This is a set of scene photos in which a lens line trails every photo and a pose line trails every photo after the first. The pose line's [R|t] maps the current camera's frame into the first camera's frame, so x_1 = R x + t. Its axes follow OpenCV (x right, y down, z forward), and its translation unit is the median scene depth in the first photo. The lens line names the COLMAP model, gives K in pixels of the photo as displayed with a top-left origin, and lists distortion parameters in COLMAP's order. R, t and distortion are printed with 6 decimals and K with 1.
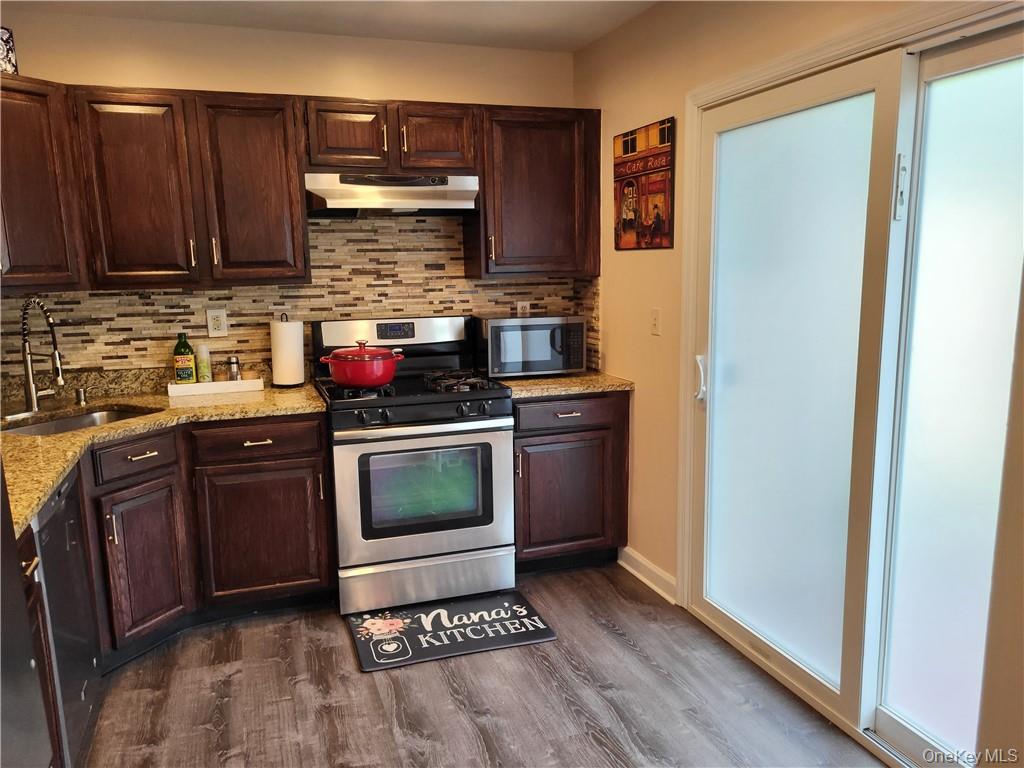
lens RADIAL K [[782.9, 0, 511.9], [0, 782.9, 385.7], [0, 0, 1]] dist [0.050795, -0.036176]
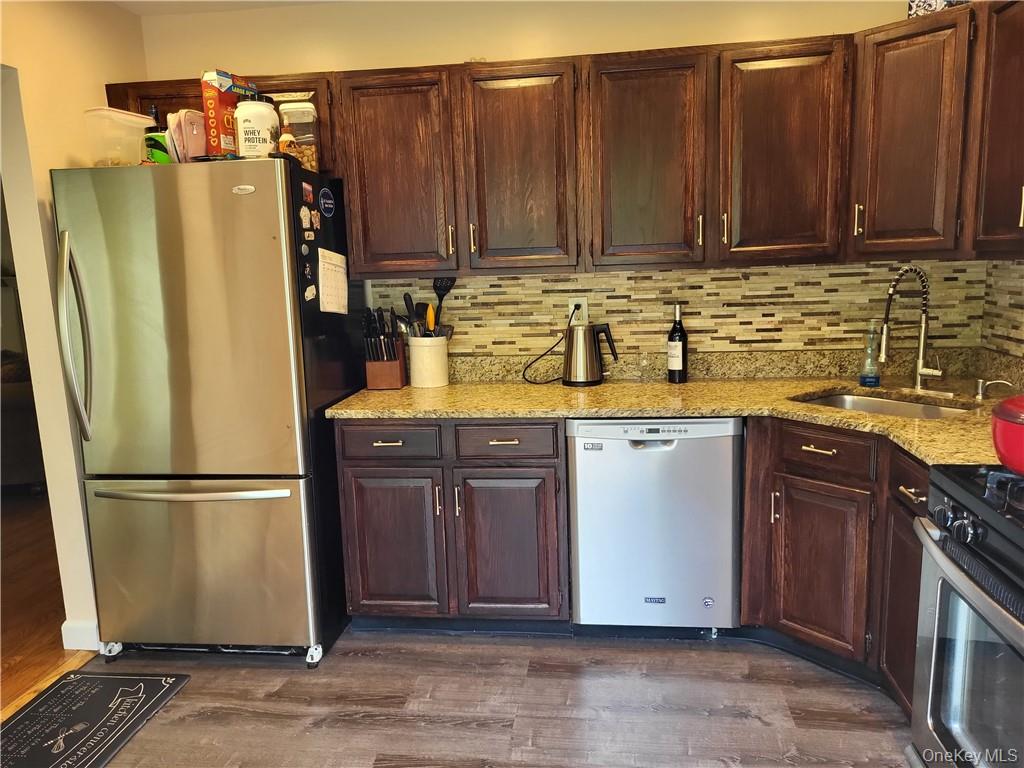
lens RADIAL K [[782.9, 0, 511.5], [0, 782.9, 385.4], [0, 0, 1]] dist [0.050795, -0.036176]
pose [[-0.445396, 0.182582, -0.876519, 0.433655], [-0.112117, 0.959906, 0.256924, -0.162936], [0.888286, 0.212706, -0.407068, 1.010223]]
